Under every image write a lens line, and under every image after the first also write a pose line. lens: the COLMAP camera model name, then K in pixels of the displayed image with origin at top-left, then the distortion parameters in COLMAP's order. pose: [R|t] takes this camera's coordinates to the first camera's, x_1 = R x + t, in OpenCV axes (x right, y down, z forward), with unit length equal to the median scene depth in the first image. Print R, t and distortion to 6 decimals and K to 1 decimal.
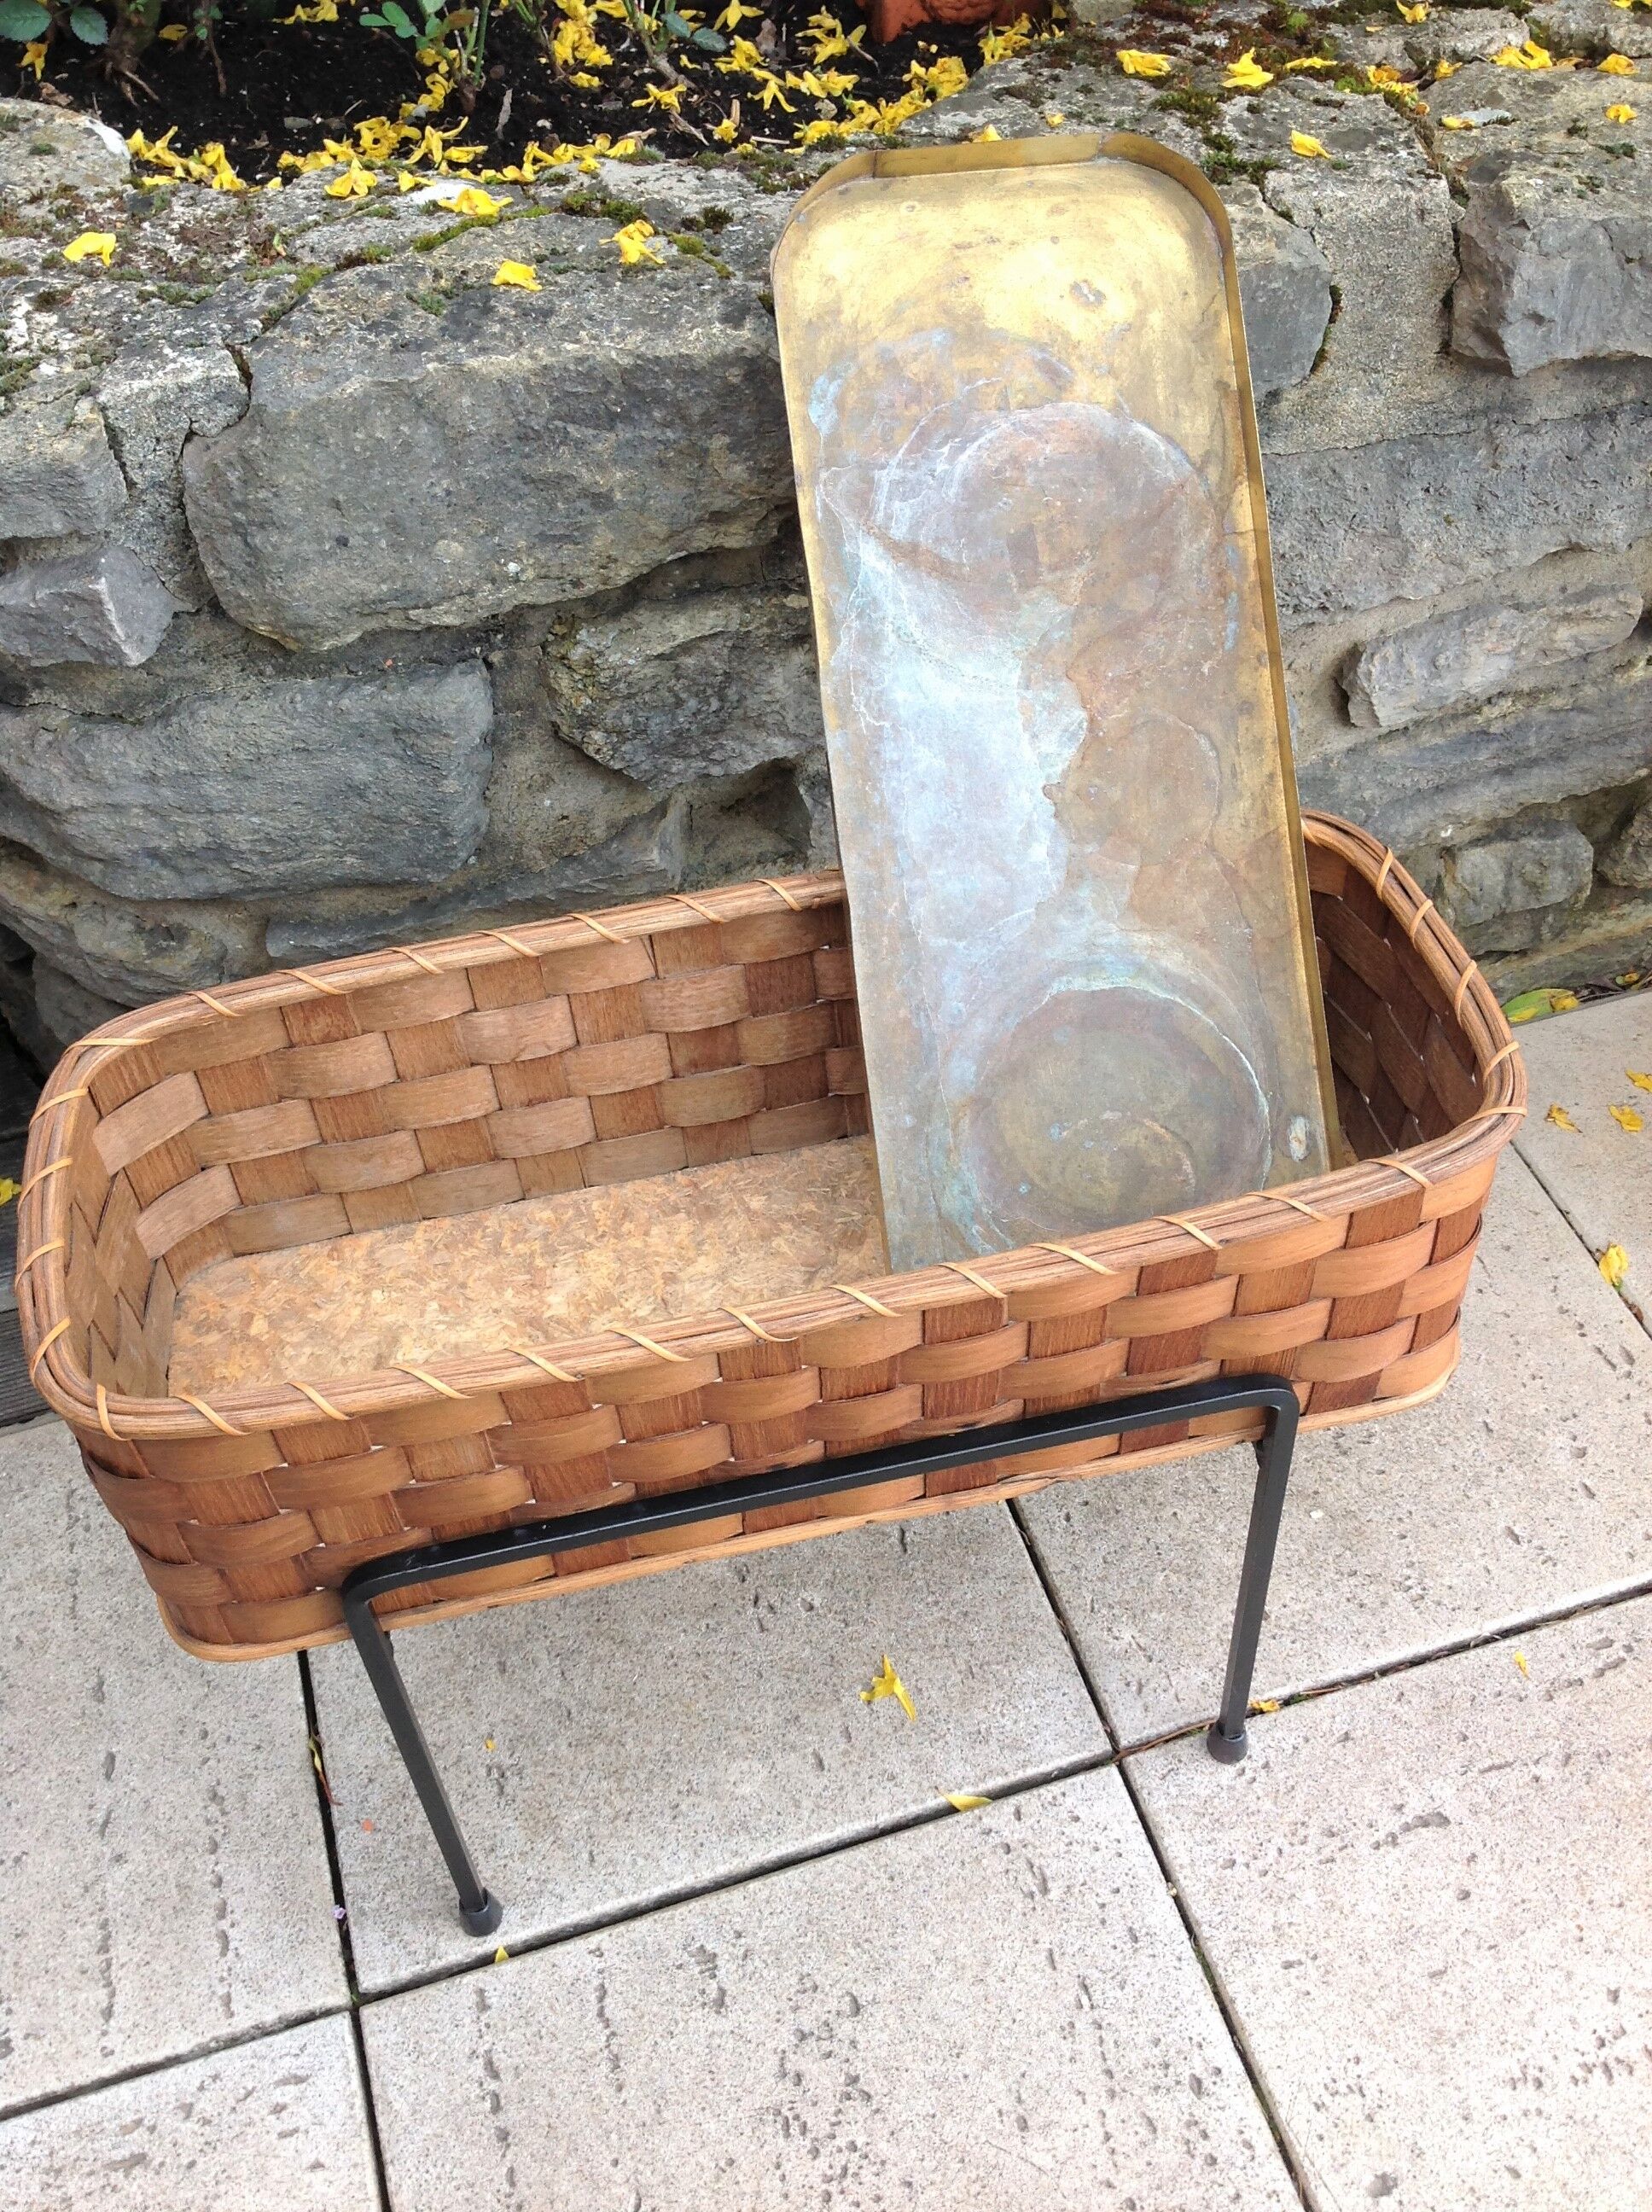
lens RADIAL K [[2093.7, 0, 790.7], [0, 2093.7, 1122.3], [0, 0, 1]] dist [-0.010138, 0.000000]
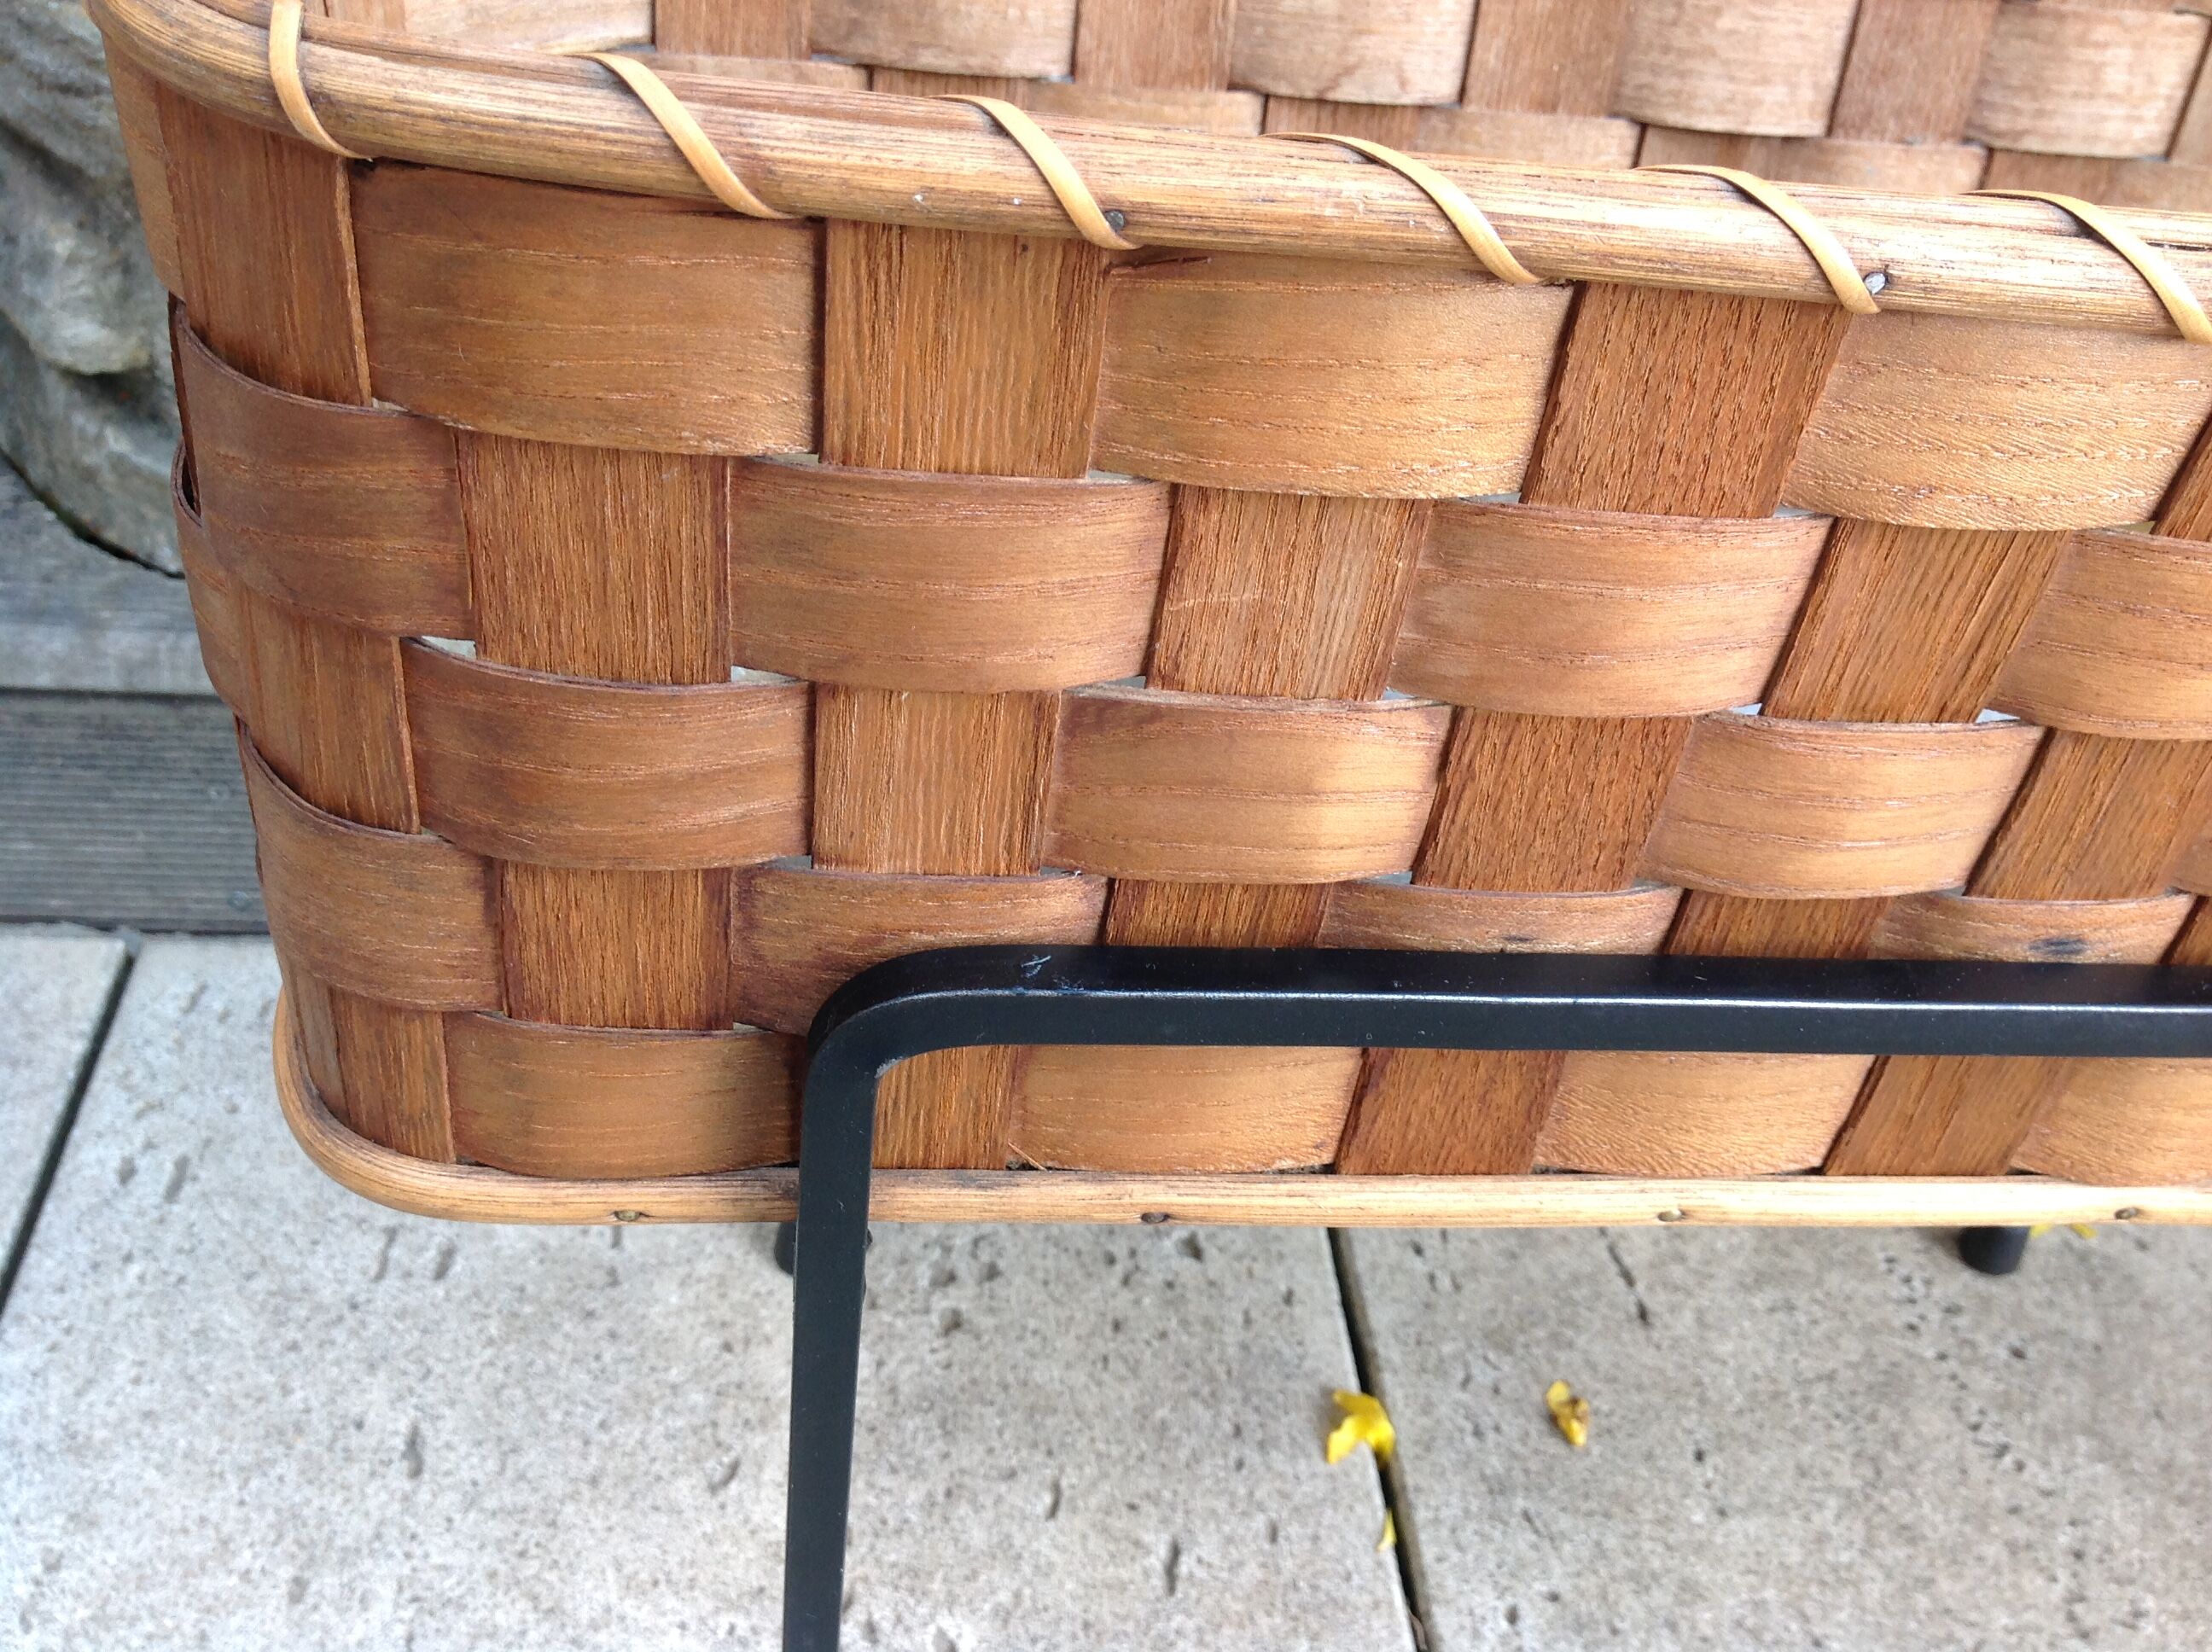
lens RADIAL K [[2093.7, 0, 1043.5], [0, 2093.7, 857.8], [0, 0, 1]] dist [-0.010138, 0.000000]
pose [[0.962779, 0.259324, -0.076214, 0.020399], [-0.267408, 0.954934, -0.128816, 0.124330], [0.039374, 0.144401, 0.988736, 0.542269]]
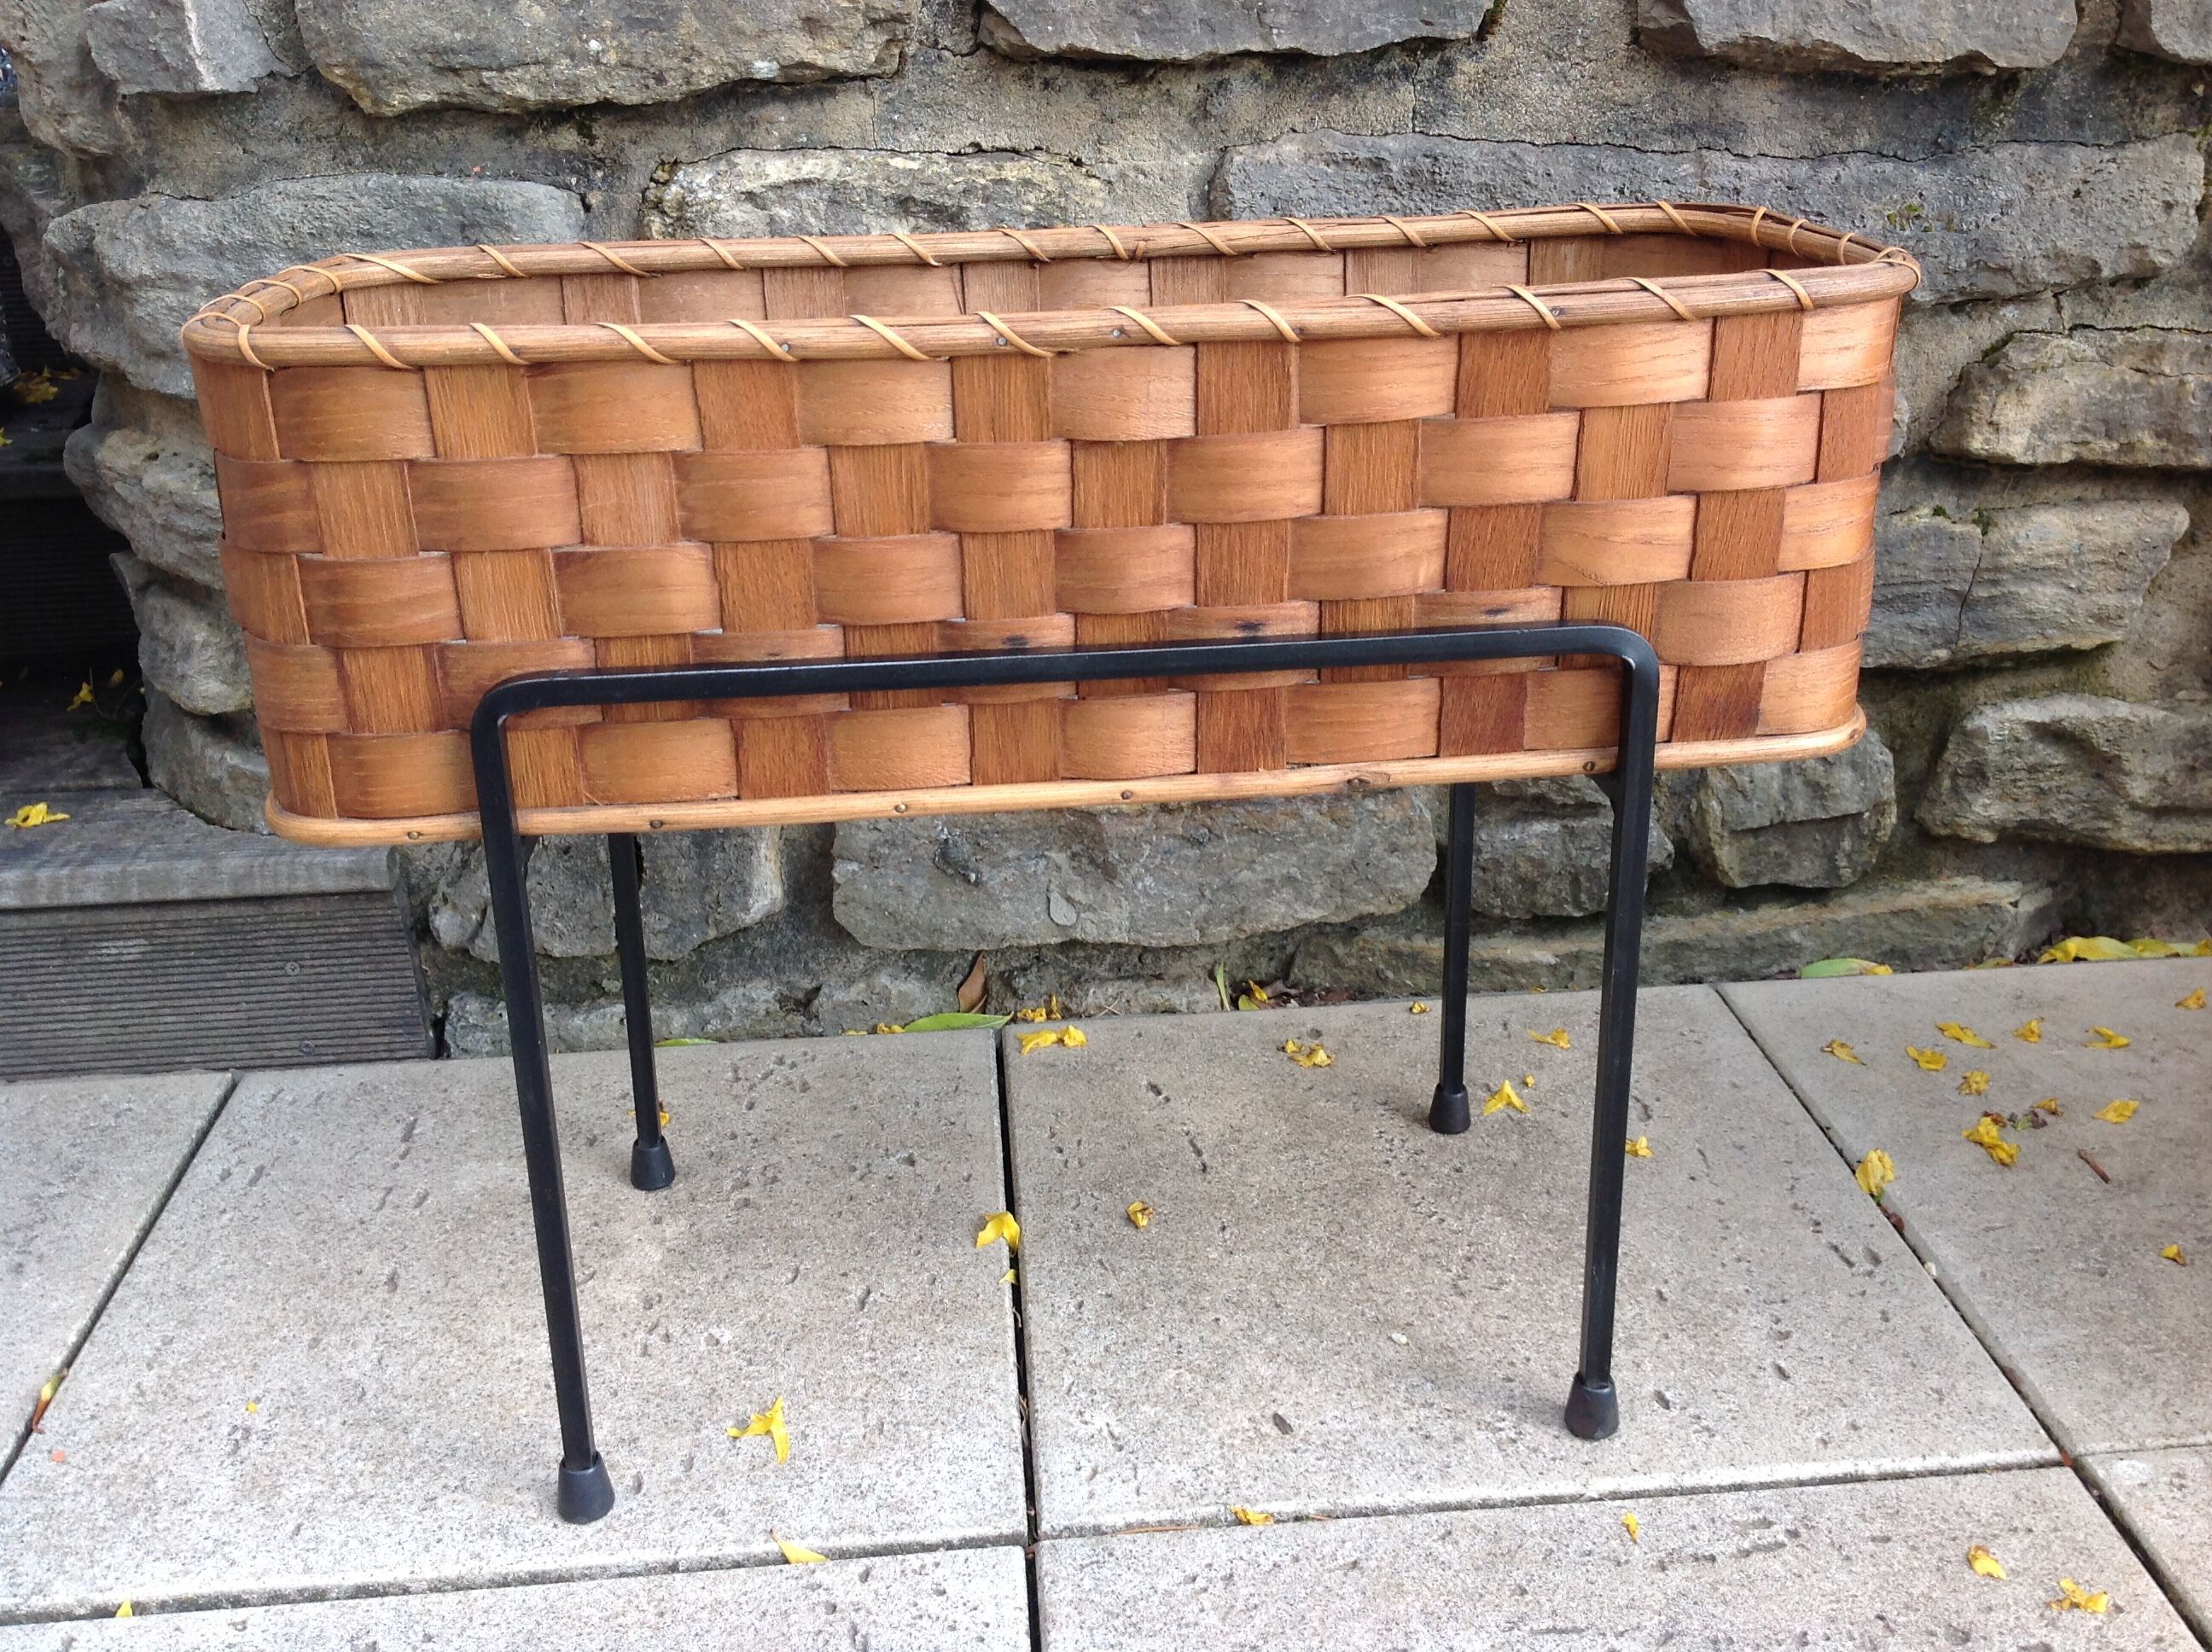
lens RADIAL K [[2093.7, 0, 1109.7], [0, 2093.7, 845.7], [0, 0, 1]] dist [-0.010138, 0.000000]
pose [[0.977605, 0.116137, -0.175504, 0.286437], [-0.177899, 0.901580, -0.394343, 0.374036], [0.112433, 0.416733, 0.902049, 0.267519]]
